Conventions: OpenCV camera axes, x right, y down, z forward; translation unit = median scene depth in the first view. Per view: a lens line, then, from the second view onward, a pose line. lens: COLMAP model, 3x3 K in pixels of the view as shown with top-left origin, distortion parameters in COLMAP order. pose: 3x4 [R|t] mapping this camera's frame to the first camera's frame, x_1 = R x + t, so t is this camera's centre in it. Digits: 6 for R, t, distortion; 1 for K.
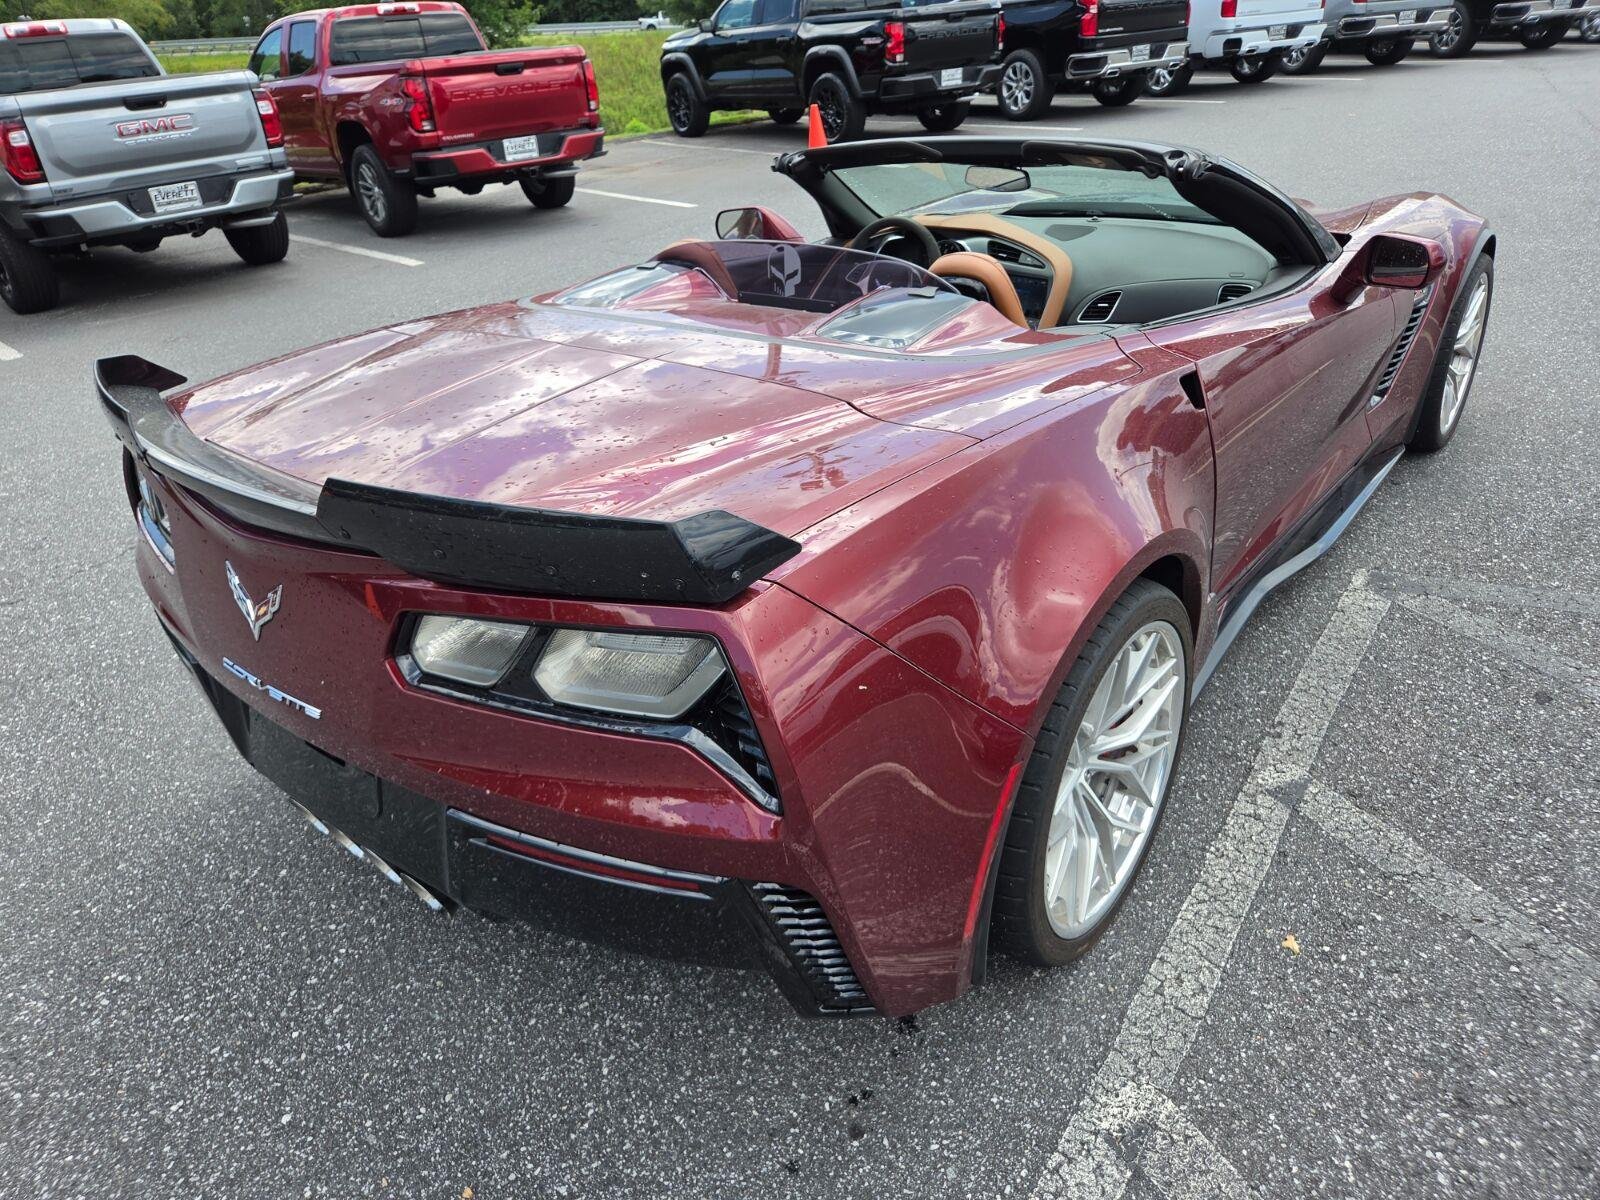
lens RADIAL K [[1086.7, 0, 786.0], [0, 1086.7, 590.3], [0, 0, 1]] dist [0.044014, -0.032968]
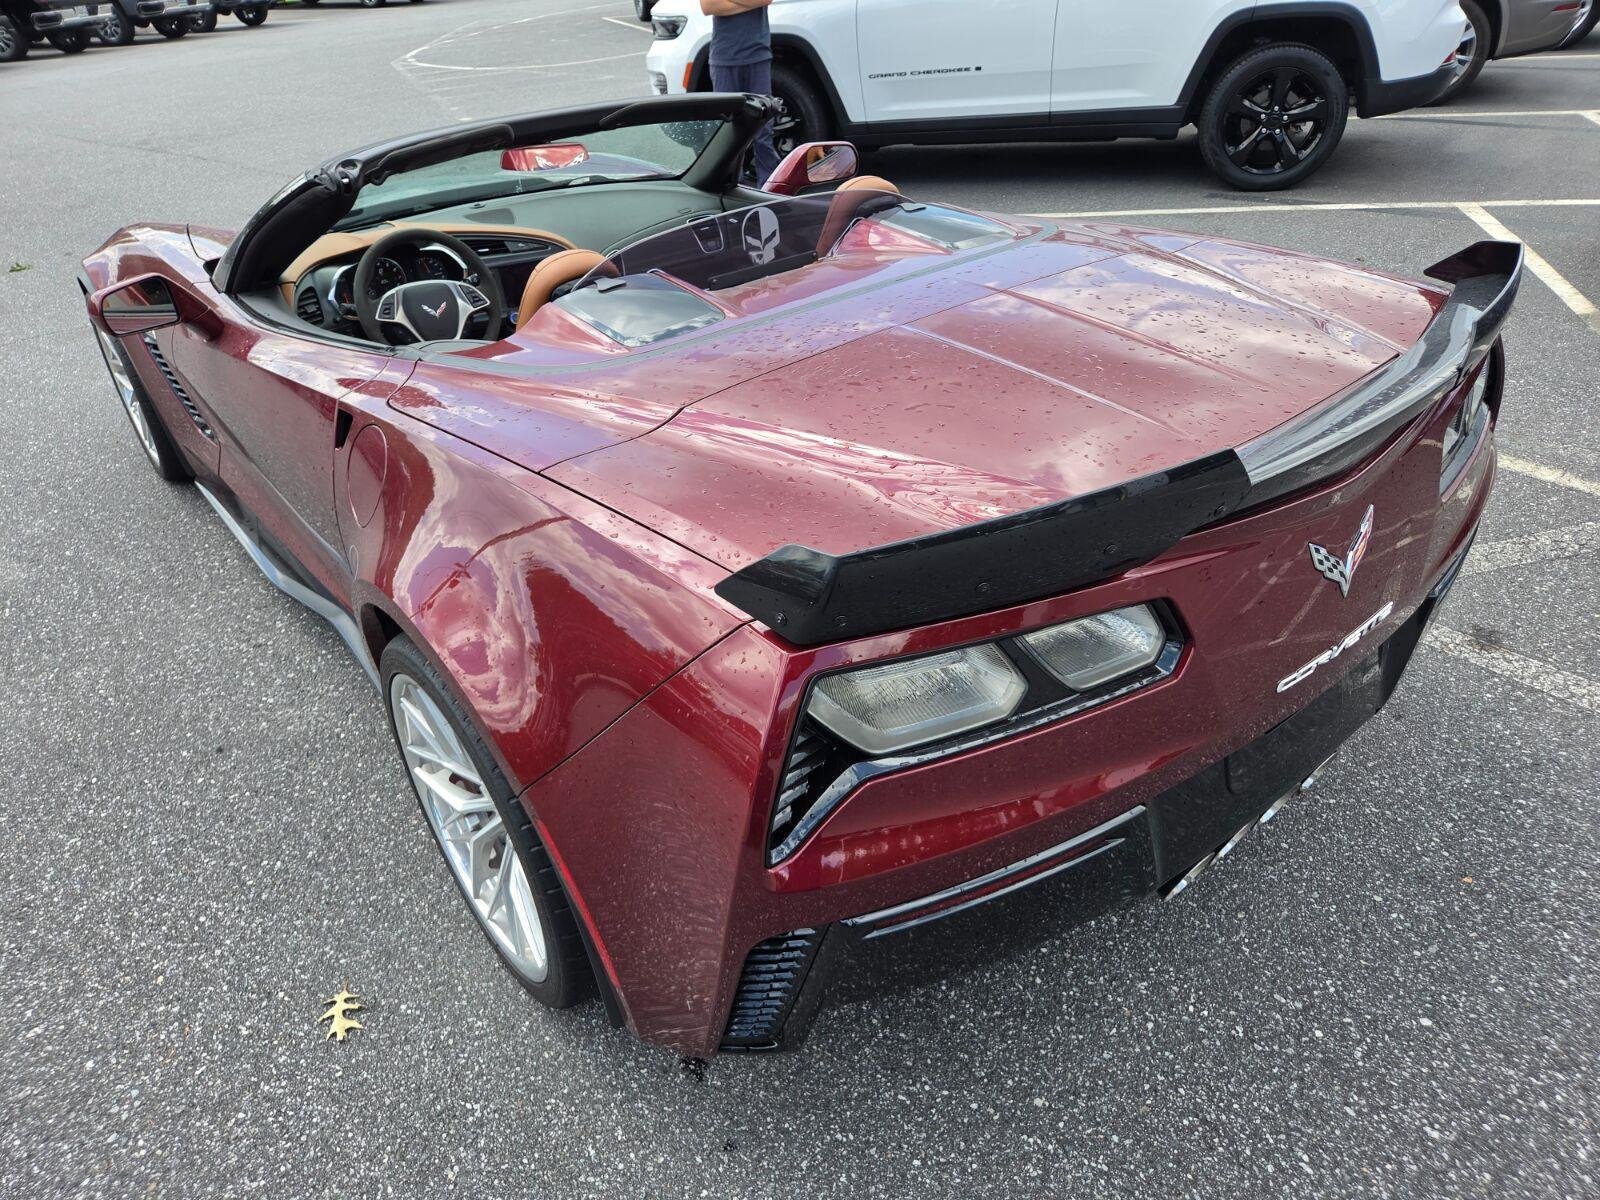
lens RADIAL K [[1086.7, 0, 792.7], [0, 1086.7, 600.5], [0, 0, 1]] dist [0.044014, -0.032968]
pose [[0.226767, -0.465289, 0.855618, -1.151669], [0.489484, 0.813942, 0.312896, -0.389364], [-0.842011, 0.347857, 0.412327, 0.855714]]
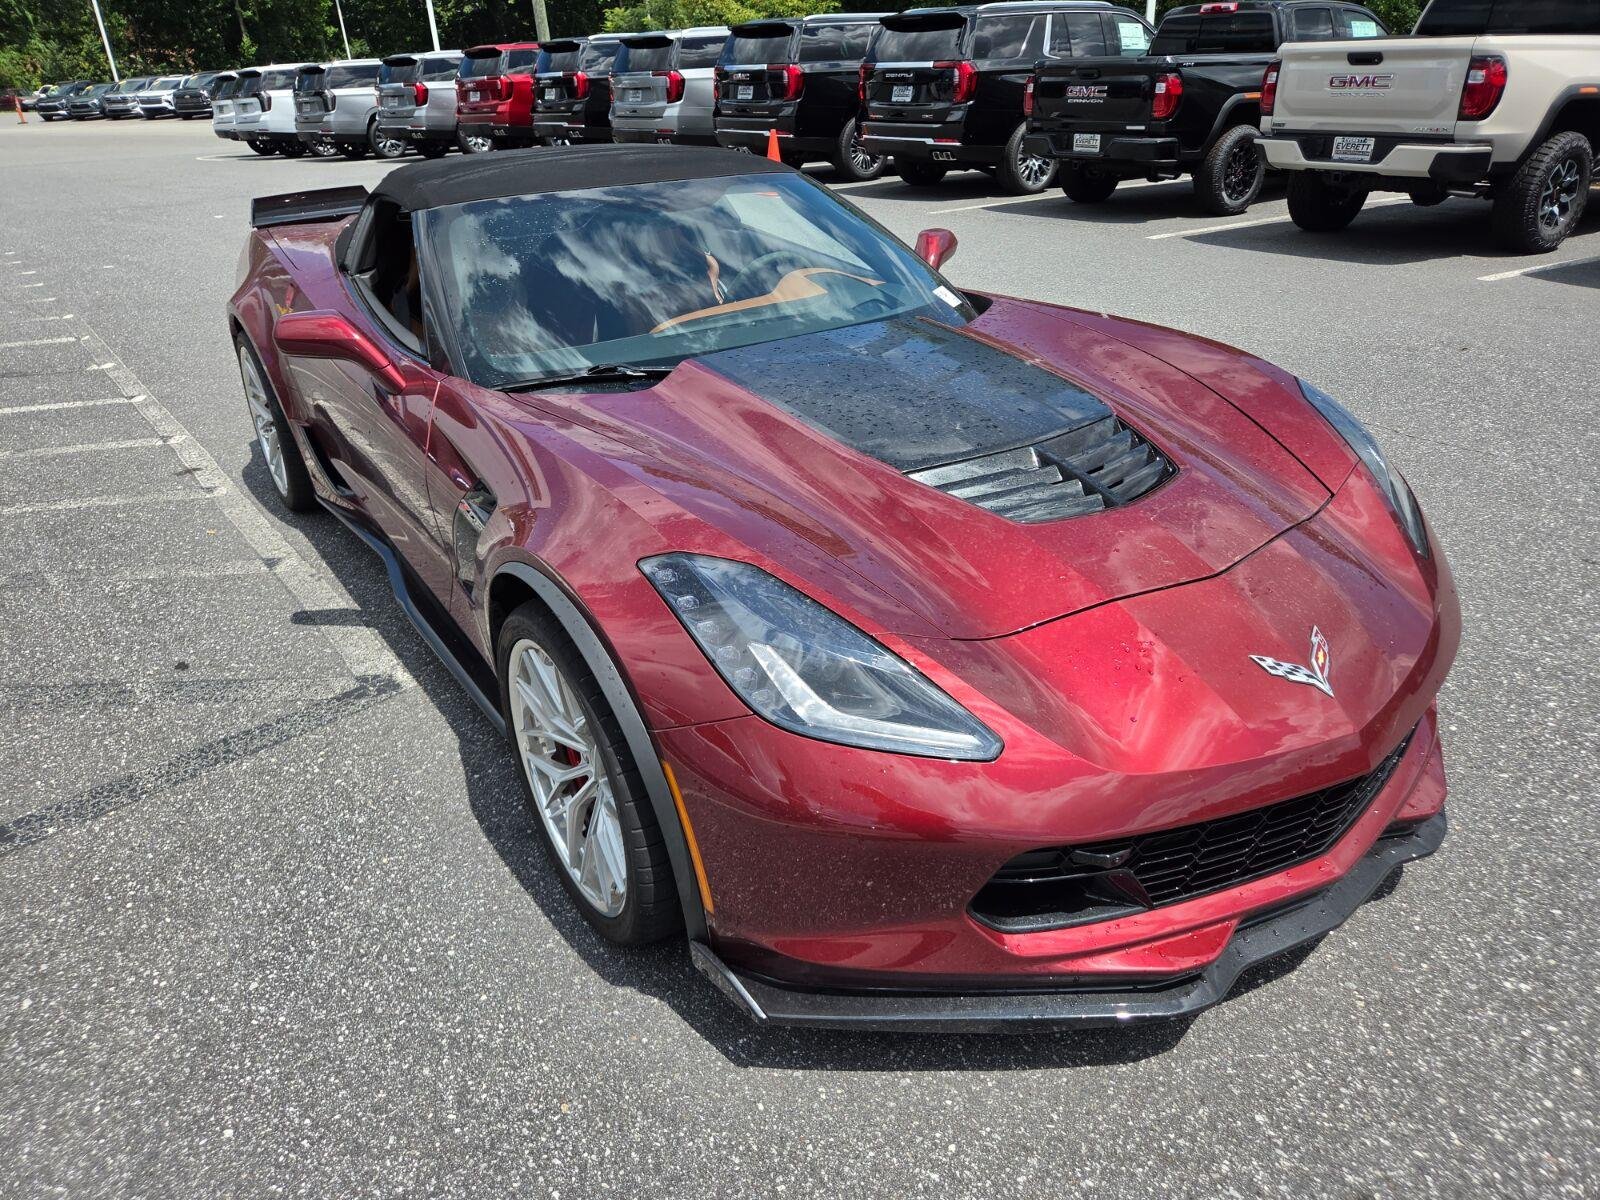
lens RADIAL K [[1086.7, 0, 793.8], [0, 1086.7, 593.5], [0, 0, 1]] dist [0.044014, -0.032968]
pose [[-0.286689, 0.511088, -0.810308, 1.837666], [-0.409801, 0.699102, 0.585935, -1.219034], [0.865952, 0.500046, 0.009019, 1.960469]]
